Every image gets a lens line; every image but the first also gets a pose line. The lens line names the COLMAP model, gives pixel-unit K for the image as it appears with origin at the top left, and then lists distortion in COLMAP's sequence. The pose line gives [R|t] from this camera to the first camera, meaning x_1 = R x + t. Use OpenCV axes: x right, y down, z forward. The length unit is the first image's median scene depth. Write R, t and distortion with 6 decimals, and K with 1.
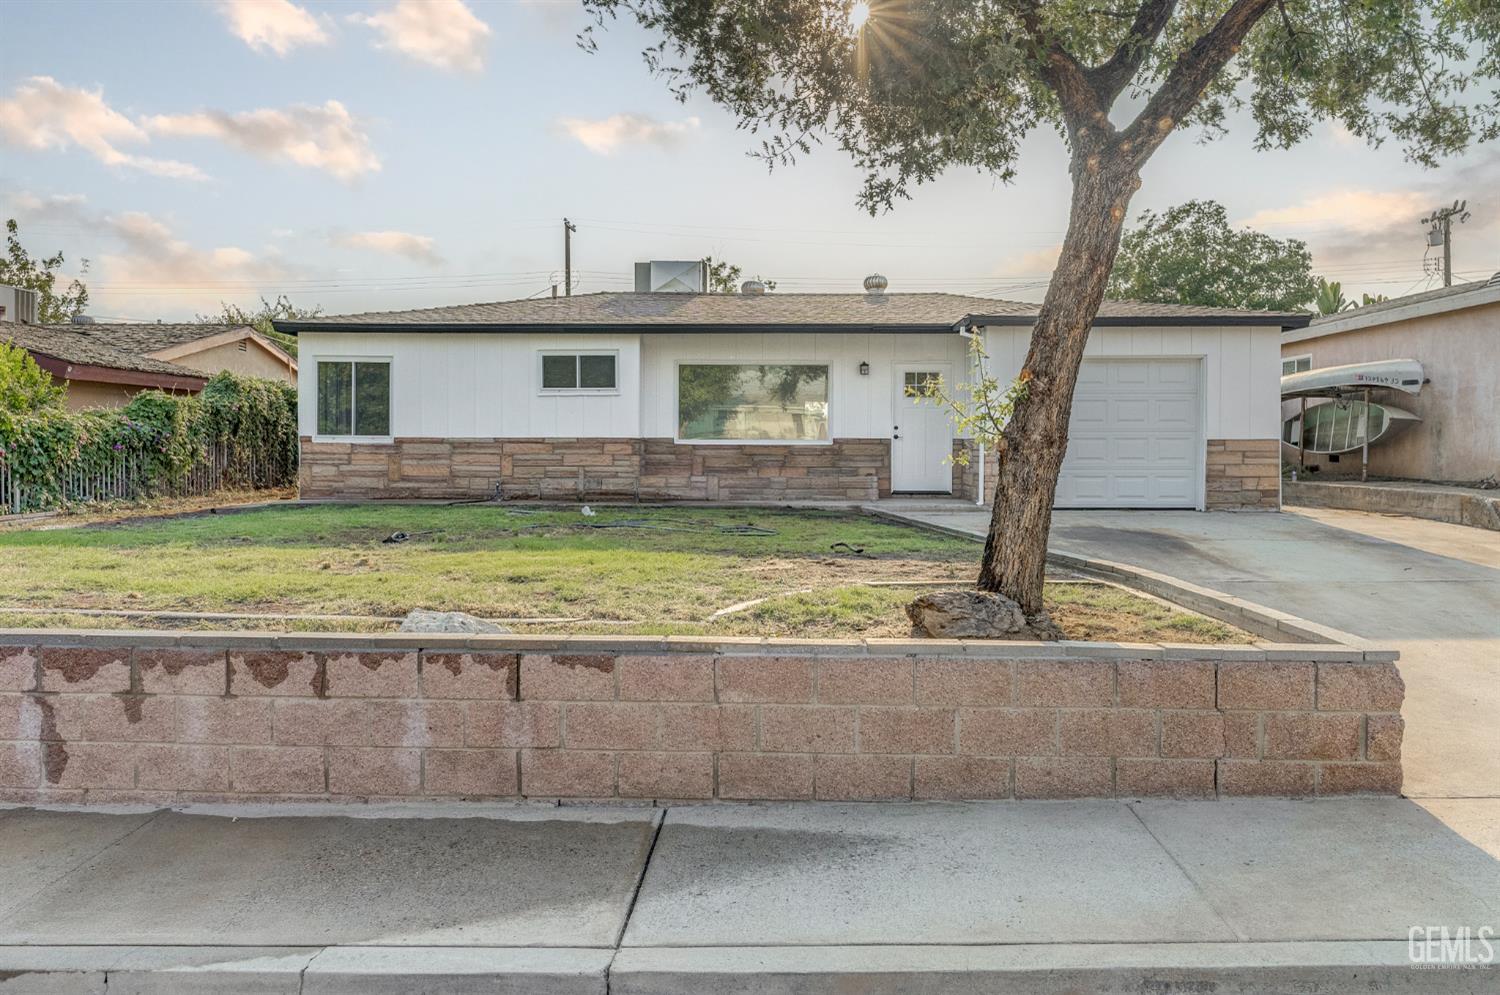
lens RADIAL K [[1090.6, 0, 758.0], [0, 1090.6, 443.8], [0, 0, 1]] dist [-0.001361, -0.007876]
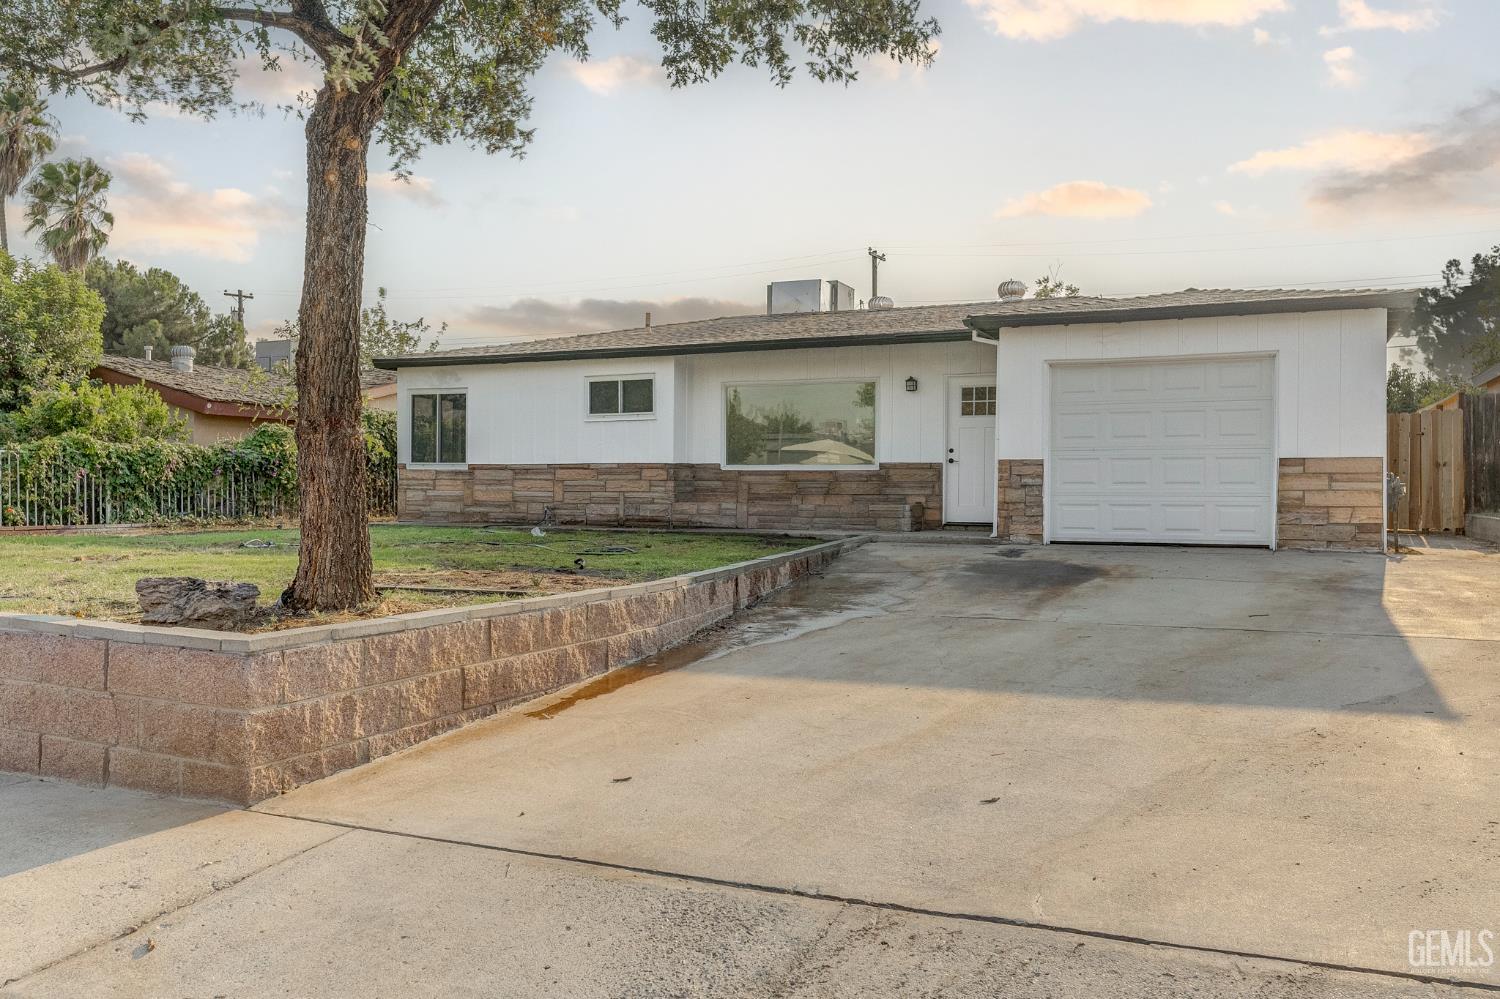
lens RADIAL K [[1154.5, 0, 766.8], [0, 1154.5, 497.7], [0, 0, 1]] dist [0.000514, -0.002662]
pose [[0.918328, 0.005223, -0.395785, 0.374335], [-0.003173, 0.999978, 0.005835, 0.019174], [0.395807, -0.004103, 0.918325, 0.087718]]
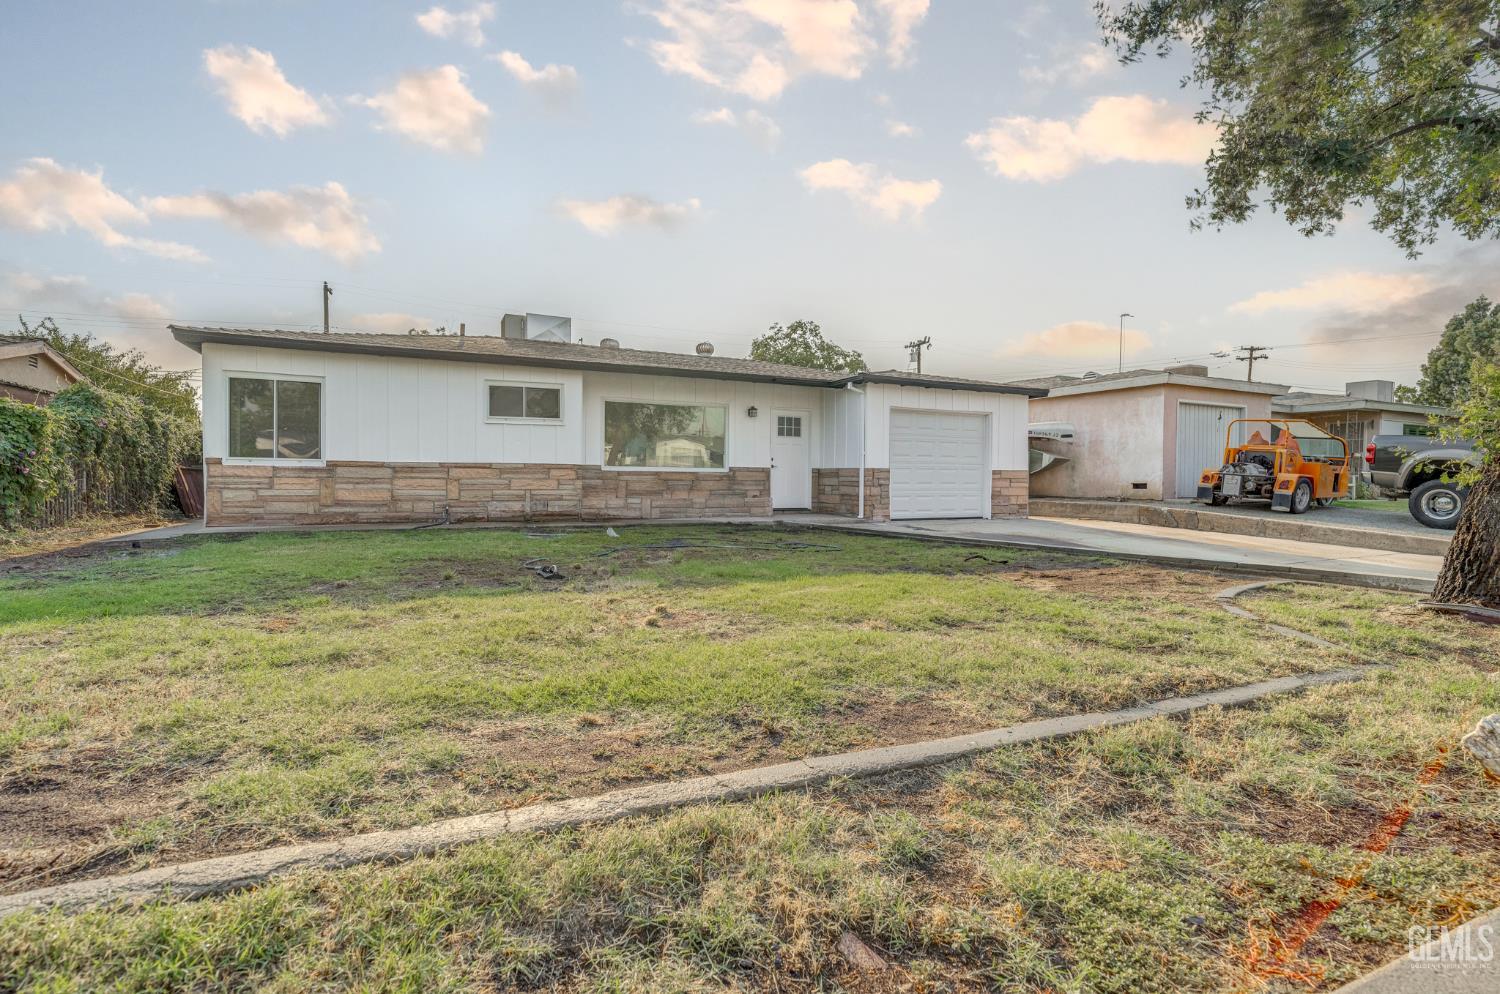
lens RADIAL K [[713.1, 0, 764.3], [0, 713.1, 484.7], [0, 0, 1]] dist [-0.007253, 0.000517]
pose [[0.894554, 0.000072, 0.446961, -0.268043], [-0.005727, 0.999920, 0.011302, 0.006070], [-0.446924, -0.012670, 0.894482, 0.262014]]
